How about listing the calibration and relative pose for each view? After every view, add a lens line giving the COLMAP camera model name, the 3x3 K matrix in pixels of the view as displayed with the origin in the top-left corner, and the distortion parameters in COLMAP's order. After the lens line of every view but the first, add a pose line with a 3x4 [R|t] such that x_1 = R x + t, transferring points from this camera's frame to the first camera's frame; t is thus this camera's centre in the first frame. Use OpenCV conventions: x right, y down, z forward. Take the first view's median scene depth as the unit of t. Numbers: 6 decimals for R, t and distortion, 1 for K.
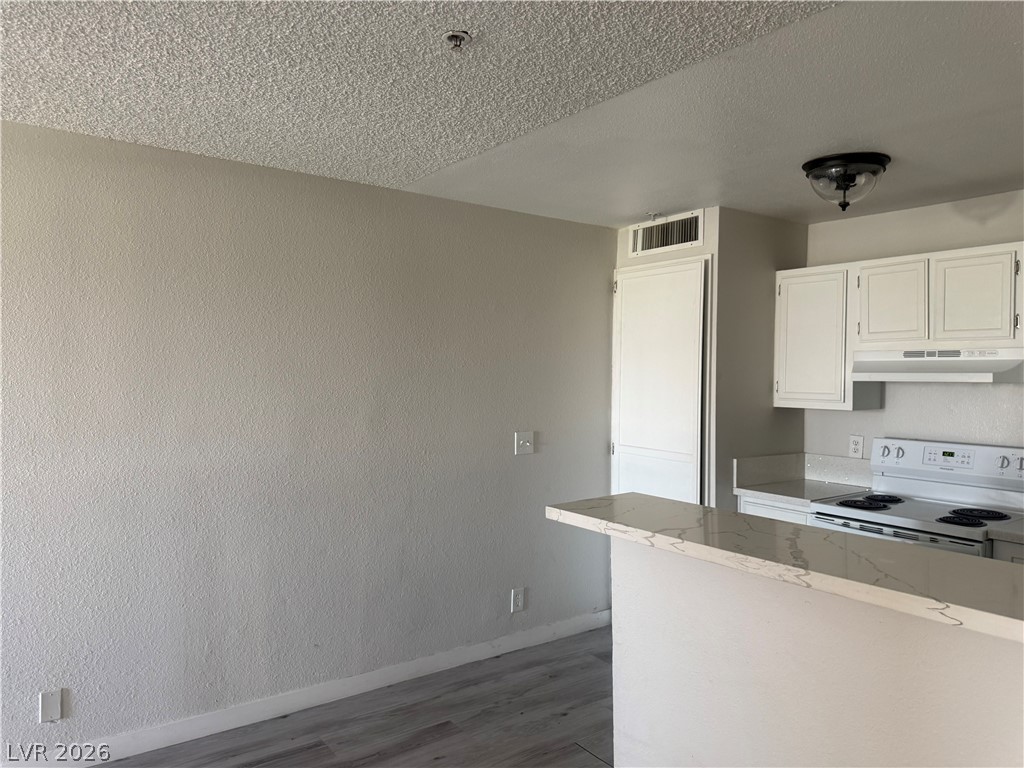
lens RADIAL K [[726.1, 0, 509.6], [0, 726.1, 381.1], [0, 0, 1]] dist [0.048090, -0.077070]
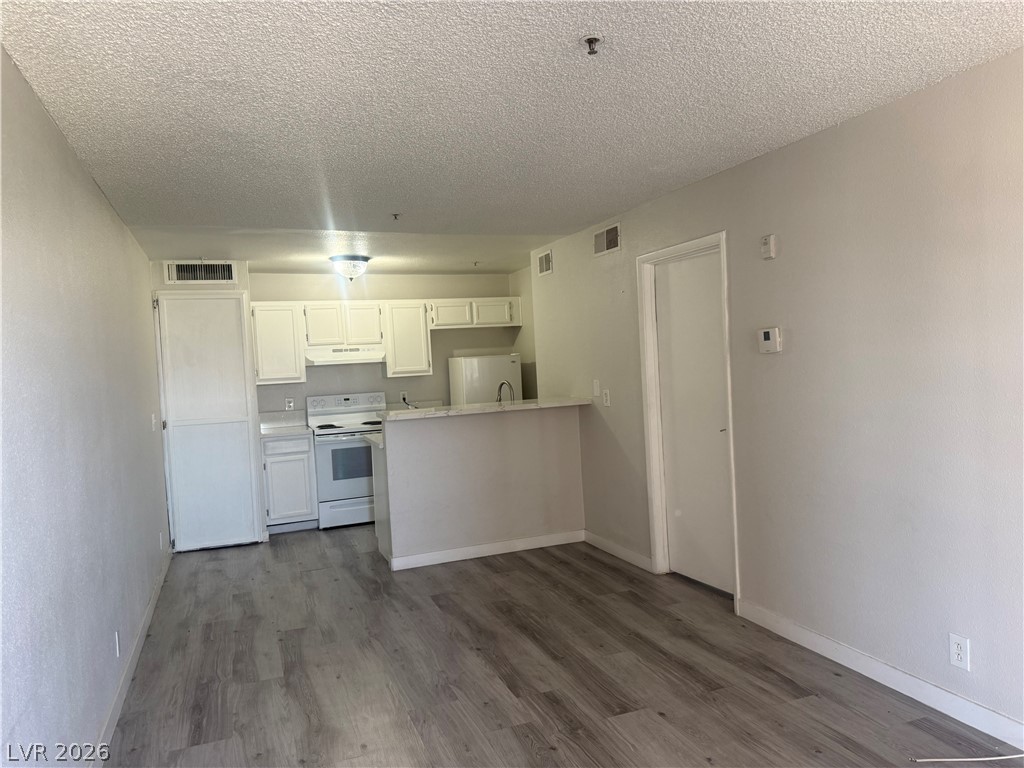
lens RADIAL K [[726.1, 0, 514.0], [0, 726.1, 383.2], [0, 0, 1]] dist [0.048090, -0.077070]
pose [[0.251992, -0.050462, 0.966413, -1.260429], [0.064813, 0.997277, 0.035174, 0.014194], [-0.965557, 0.053772, 0.254576, 0.031436]]
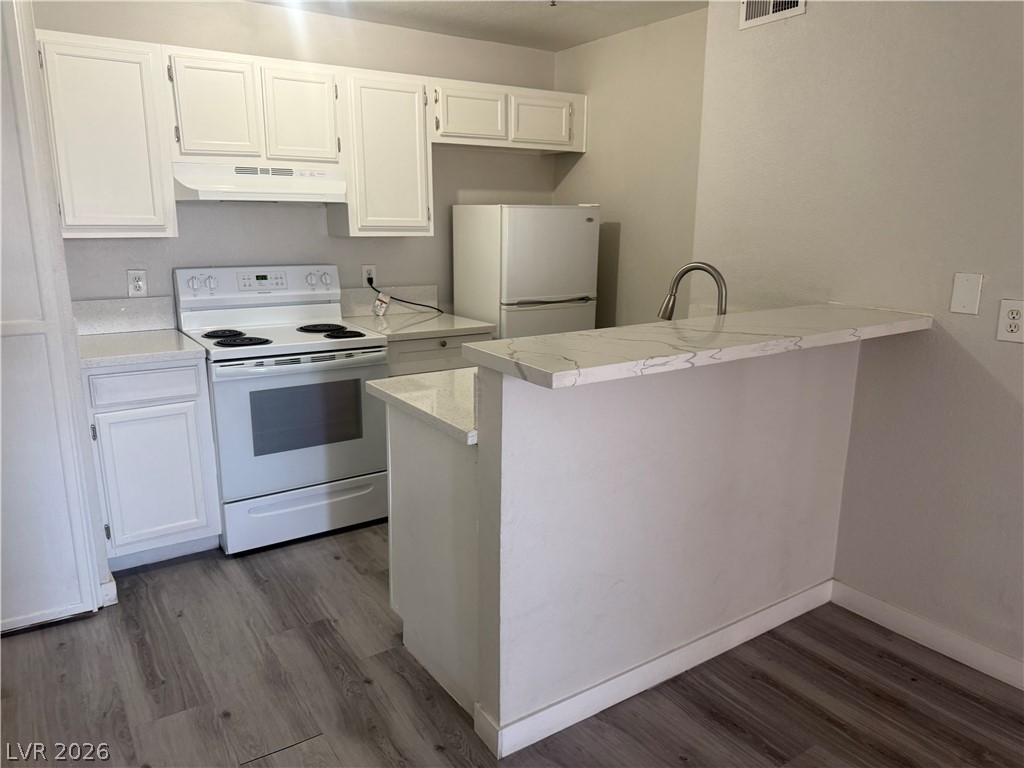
lens RADIAL K [[726.1, 0, 499.7], [0, 726.1, 390.8], [0, 0, 1]] dist [0.048090, -0.077070]
pose [[0.037082, -0.235706, 0.971117, -0.393819], [0.005655, 0.971819, 0.235660, 0.017875], [-0.999296, -0.003247, 0.037370, 0.650214]]
